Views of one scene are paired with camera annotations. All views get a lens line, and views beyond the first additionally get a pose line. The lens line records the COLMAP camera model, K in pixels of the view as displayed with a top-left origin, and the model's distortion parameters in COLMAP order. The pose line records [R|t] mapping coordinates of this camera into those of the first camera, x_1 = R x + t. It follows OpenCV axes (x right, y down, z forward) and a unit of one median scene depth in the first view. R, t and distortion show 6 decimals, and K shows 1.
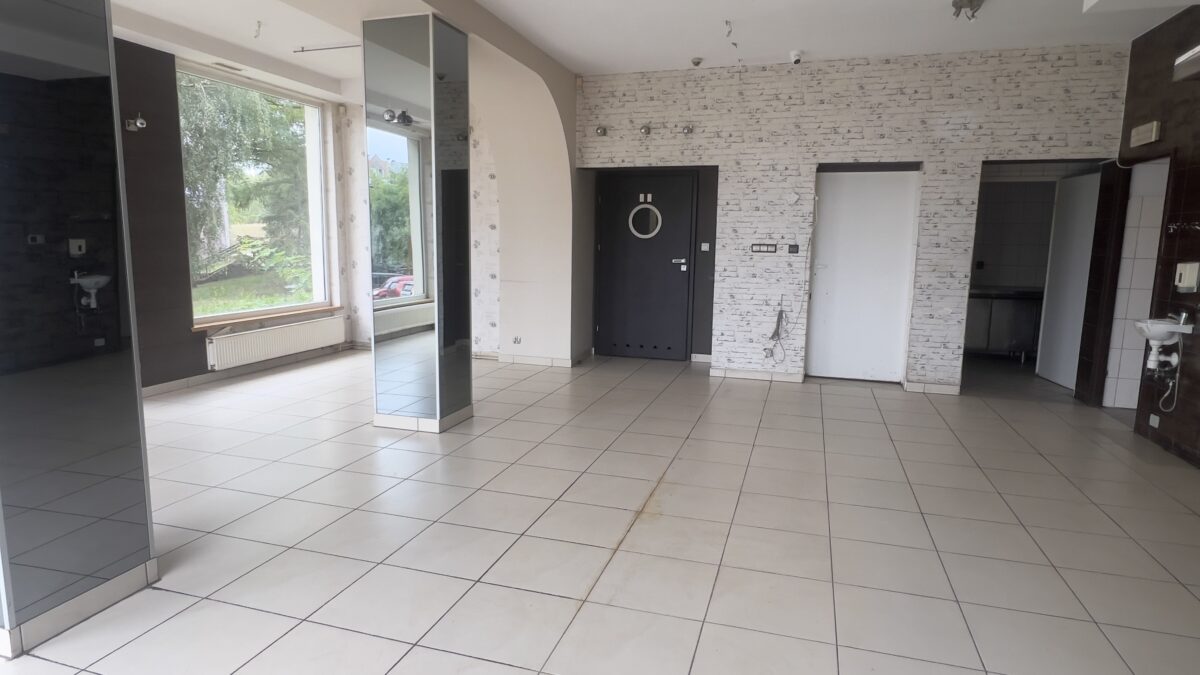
lens RADIAL K [[682.8, 0, 600.0], [0, 682.8, 337.5], [0, 0, 1]] dist [0.003740, 0.000817]
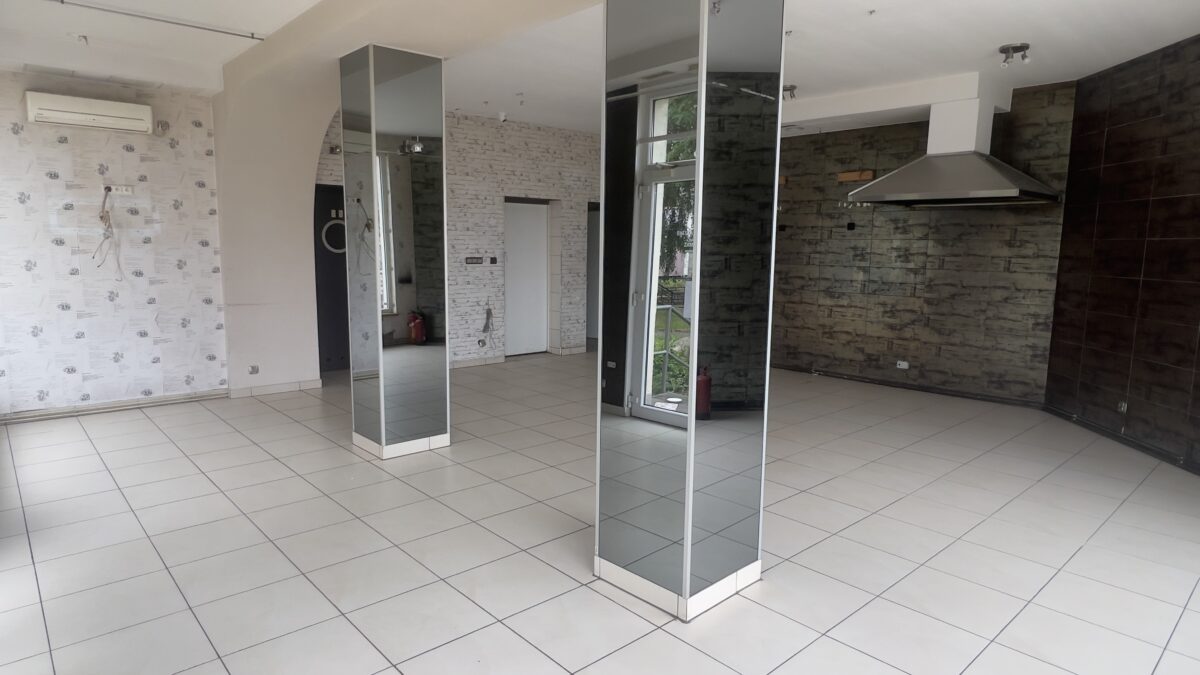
lens RADIAL K [[682.8, 0, 600.0], [0, 682.8, 337.5], [0, 0, 1]] dist [0.003740, 0.000817]
pose [[0.517289, -0.128419, 0.846121, -0.727537], [0.114721, 0.990160, 0.080144, -0.065616], [-0.848087, 0.055610, 0.526931, 0.151307]]
